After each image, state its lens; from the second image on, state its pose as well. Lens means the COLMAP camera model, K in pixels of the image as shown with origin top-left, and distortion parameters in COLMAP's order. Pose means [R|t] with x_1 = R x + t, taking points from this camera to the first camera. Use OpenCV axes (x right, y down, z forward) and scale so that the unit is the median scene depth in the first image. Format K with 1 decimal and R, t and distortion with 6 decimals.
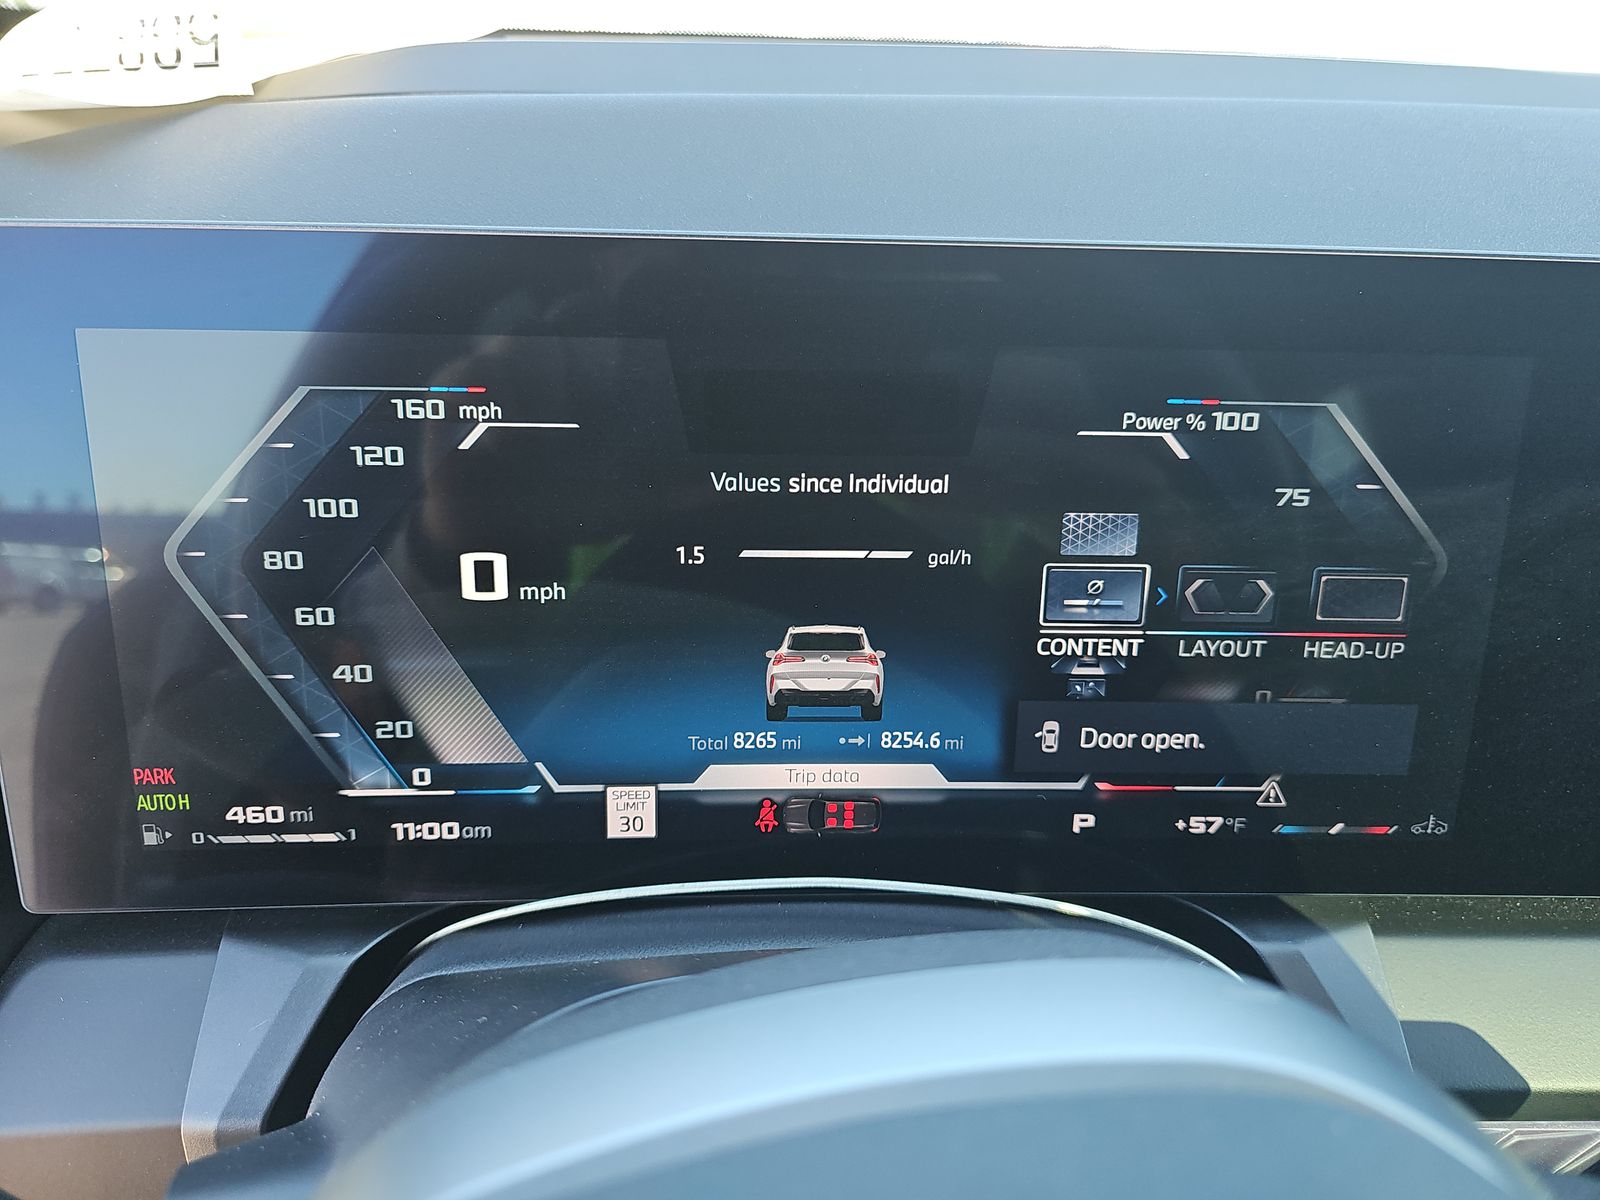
lens RADIAL K [[1072.9, 0, 778.0], [0, 1072.9, 598.7], [0, 0, 1]] dist [0.046813, -0.043492]
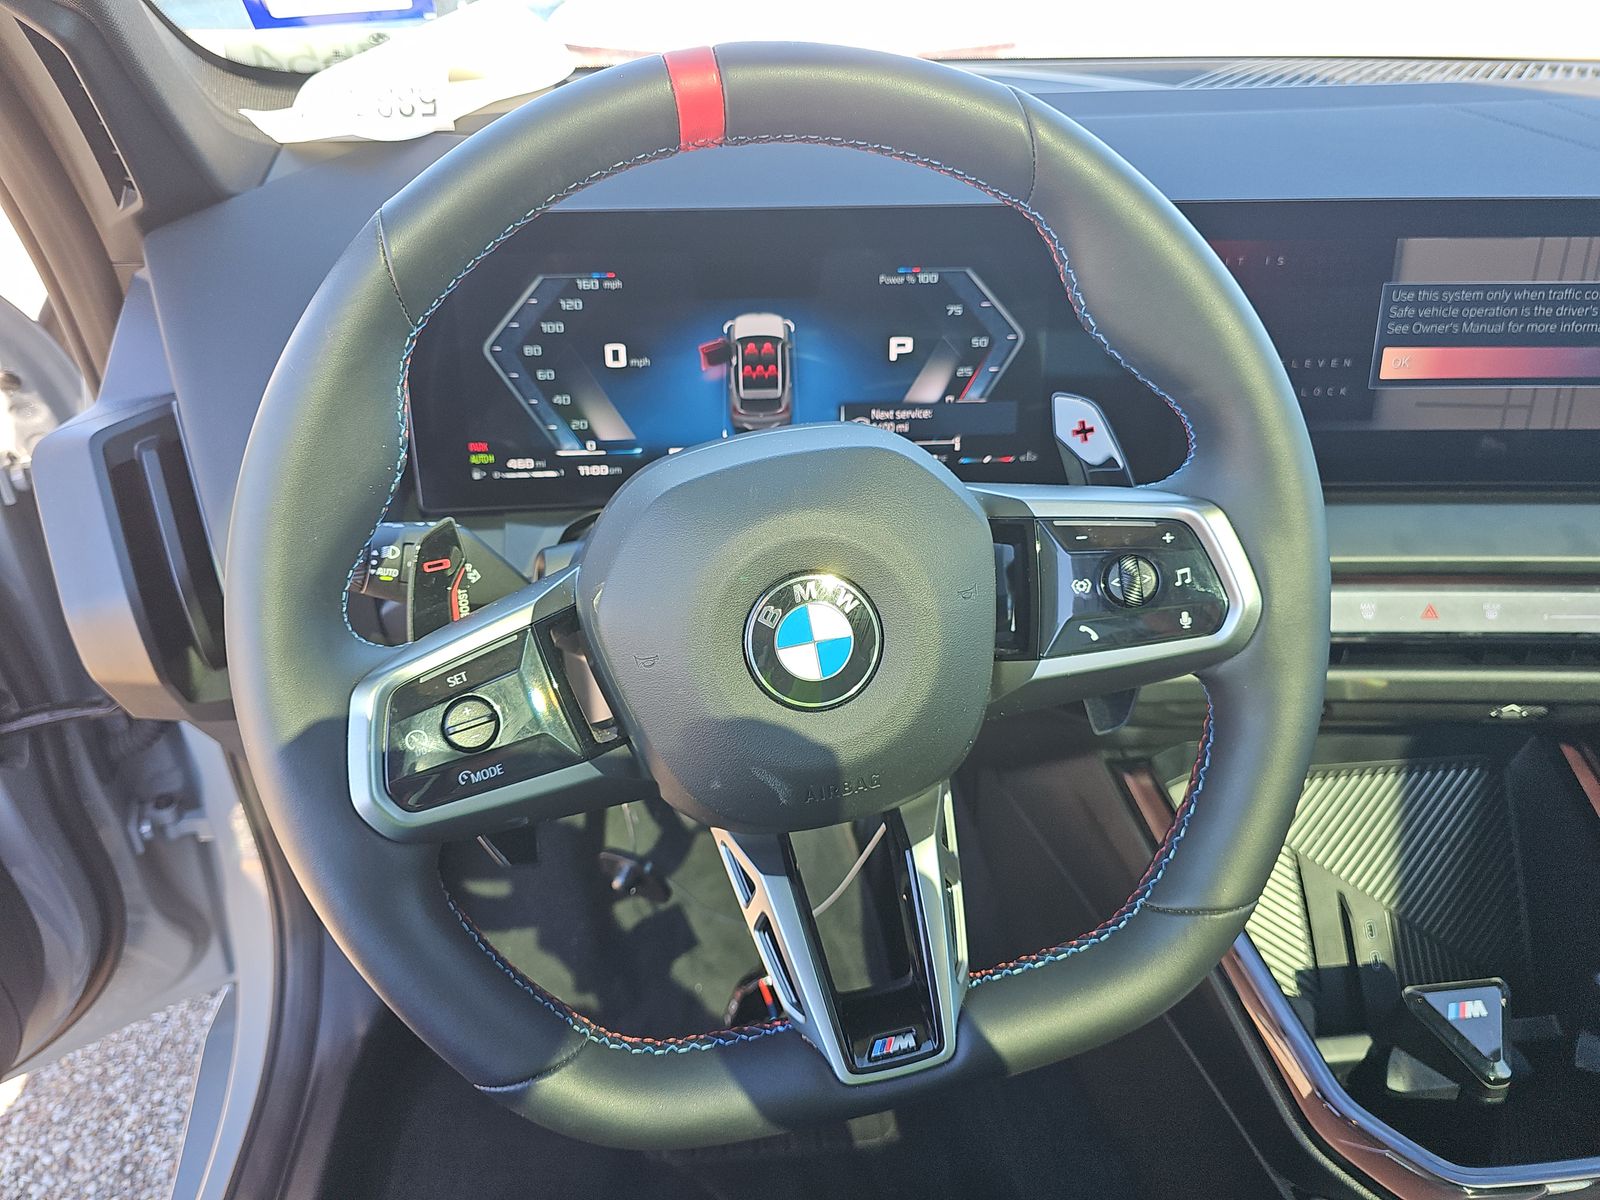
lens RADIAL K [[1081.9, 0, 780.1], [0, 1081.9, 590.0], [0, 0, 1]] dist [0.001306, -0.036112]
pose [[0.999069, -0.037331, 0.021611, 0.014473], [0.036225, 0.998116, 0.049517, 0.377312], [-0.023419, -0.048688, 0.998539, -1.359700]]
